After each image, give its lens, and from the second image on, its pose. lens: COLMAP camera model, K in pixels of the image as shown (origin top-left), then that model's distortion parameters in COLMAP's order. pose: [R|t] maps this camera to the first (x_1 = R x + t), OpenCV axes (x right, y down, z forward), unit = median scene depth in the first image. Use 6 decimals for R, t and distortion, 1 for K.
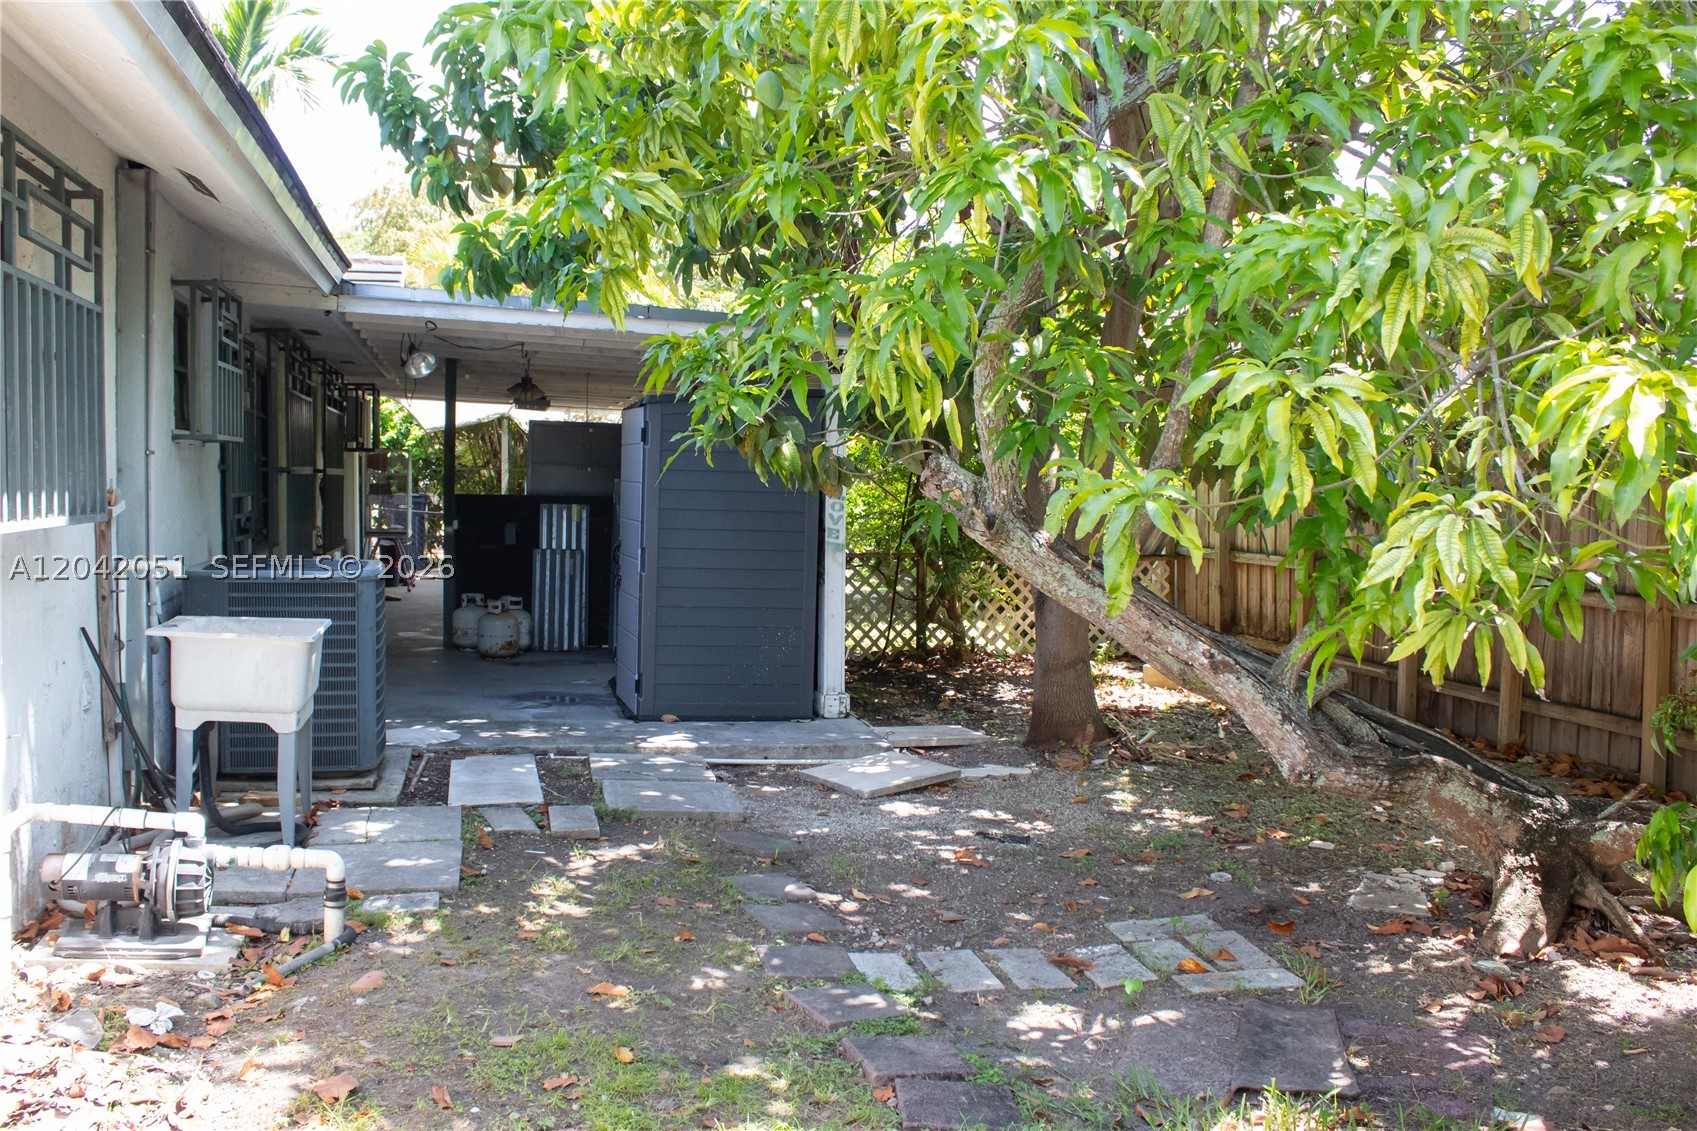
lens RADIAL K [[1344.7, 0, 848.5], [0, 1344.7, 565.5], [0, 0, 1]] dist [-0.137582, 0.094754]
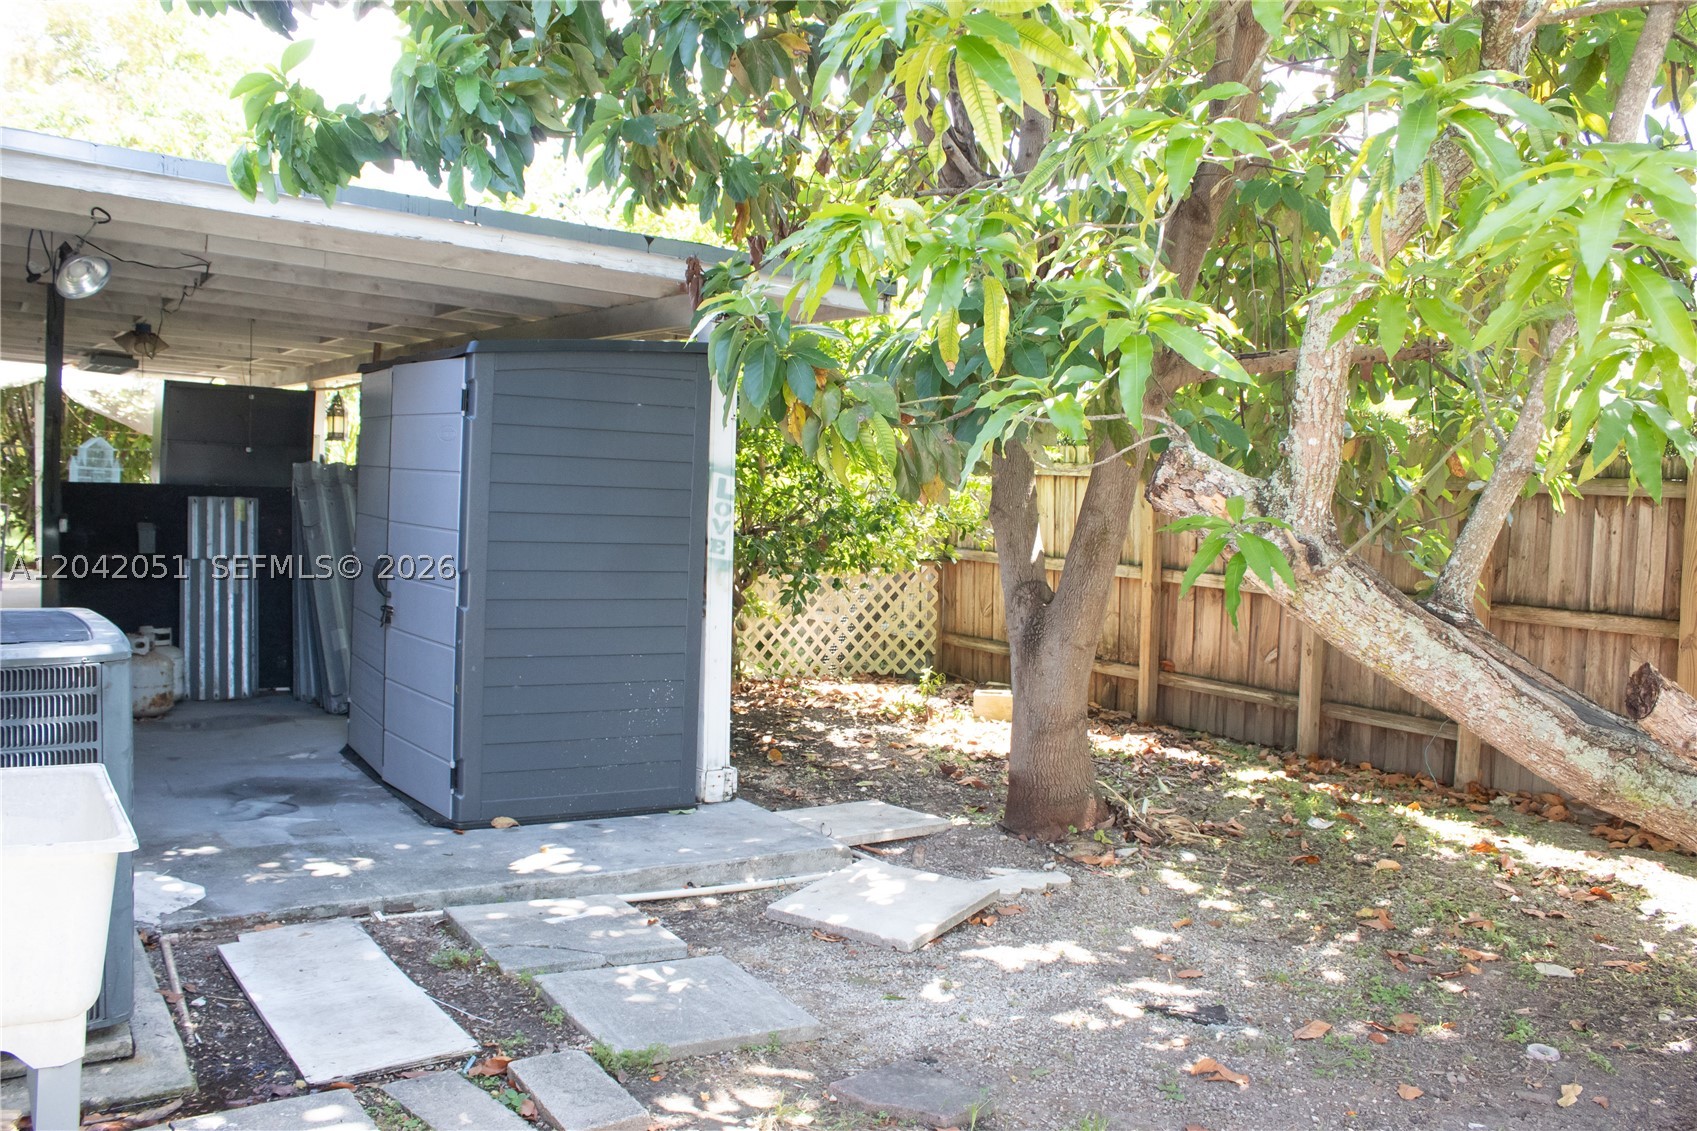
lens RADIAL K [[1344.7, 0, 848.5], [0, 1344.7, 565.5], [0, 0, 1]] dist [-0.137582, 0.094754]
pose [[0.941618, -0.006686, 0.336616, -0.189095], [0.003590, 0.999945, 0.009819, -0.020627], [-0.336664, -0.008037, 0.941591, 0.305599]]
